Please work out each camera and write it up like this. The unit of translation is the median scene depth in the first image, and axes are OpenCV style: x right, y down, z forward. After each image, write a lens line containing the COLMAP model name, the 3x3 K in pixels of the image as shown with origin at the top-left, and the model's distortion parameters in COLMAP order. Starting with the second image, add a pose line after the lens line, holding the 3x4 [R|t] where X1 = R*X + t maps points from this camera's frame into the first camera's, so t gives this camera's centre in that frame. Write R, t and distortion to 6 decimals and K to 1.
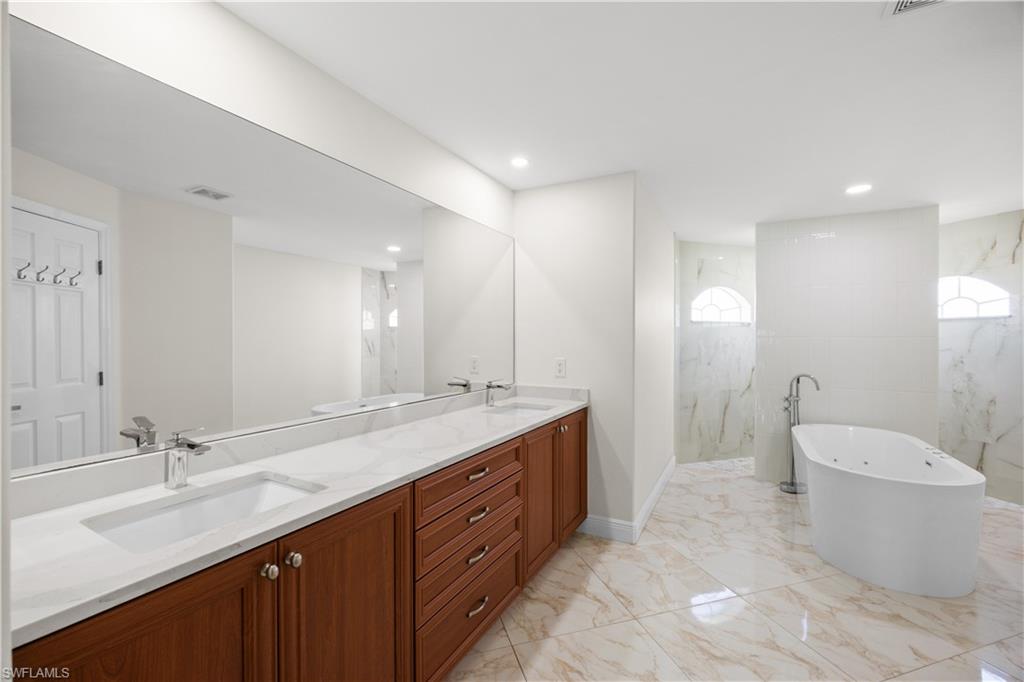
lens RADIAL K [[431.7, 0, 518.3], [0, 431.7, 341.1], [0, 0, 1]] dist [-0.014447, 0.001467]
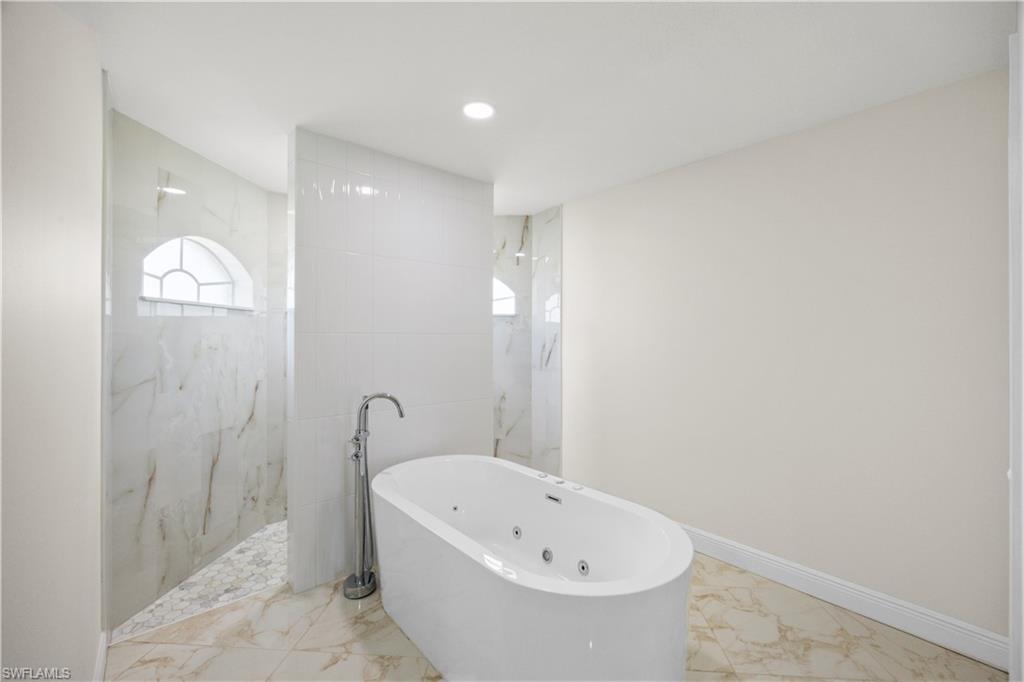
lens RADIAL K [[431.7, 0, 518.2], [0, 431.7, 332.8], [0, 0, 1]] dist [-0.014447, 0.001467]
pose [[0.368032, 0.006422, 0.929791, 0.128435], [0.003939, 0.999956, -0.008466, -0.003821], [-0.929805, 0.006778, 0.367991, 0.464670]]
